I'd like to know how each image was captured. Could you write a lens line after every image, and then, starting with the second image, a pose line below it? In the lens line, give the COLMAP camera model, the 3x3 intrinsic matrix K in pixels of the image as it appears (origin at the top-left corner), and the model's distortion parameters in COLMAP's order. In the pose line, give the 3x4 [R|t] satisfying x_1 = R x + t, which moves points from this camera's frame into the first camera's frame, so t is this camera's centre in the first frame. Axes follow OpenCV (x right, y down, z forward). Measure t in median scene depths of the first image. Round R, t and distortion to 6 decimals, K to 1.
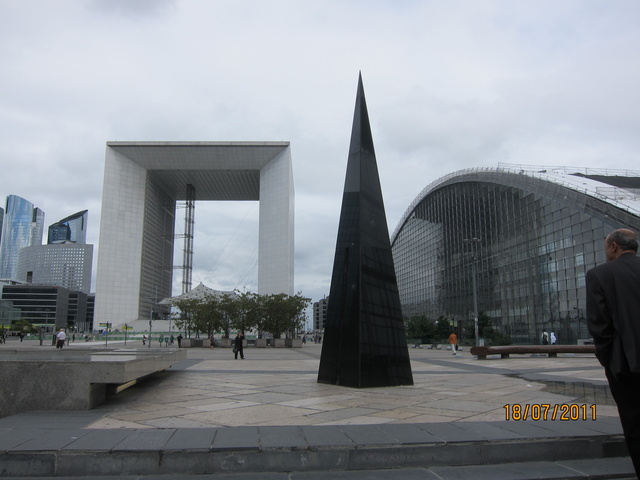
lens RADIAL K [[534.3, 0, 320.0], [0, 534.3, 240.0], [0, 0, 1]] dist [-0.065817, -0.005176]
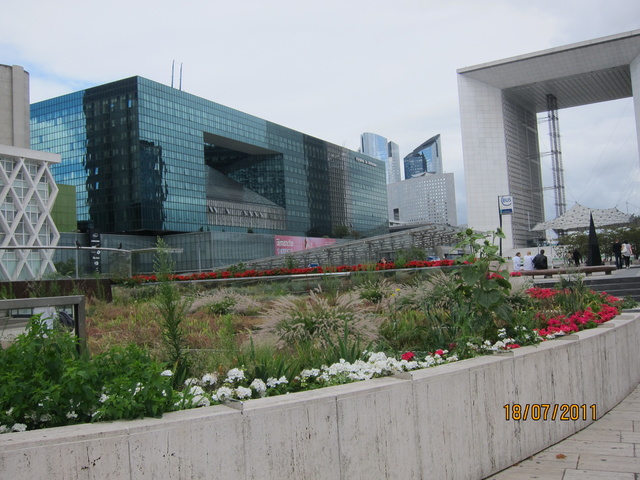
lens RADIAL K [[675.3, 0, 320.0], [0, 675.3, 240.0], [0, 0, 1]] dist [-0.088104, -0.001216]
pose [[0.825666, -0.075560, -0.559076, 0.042801], [0.154713, 0.983324, 0.095590, -0.031559], [0.542530, -0.165422, 0.823587, -0.168528]]
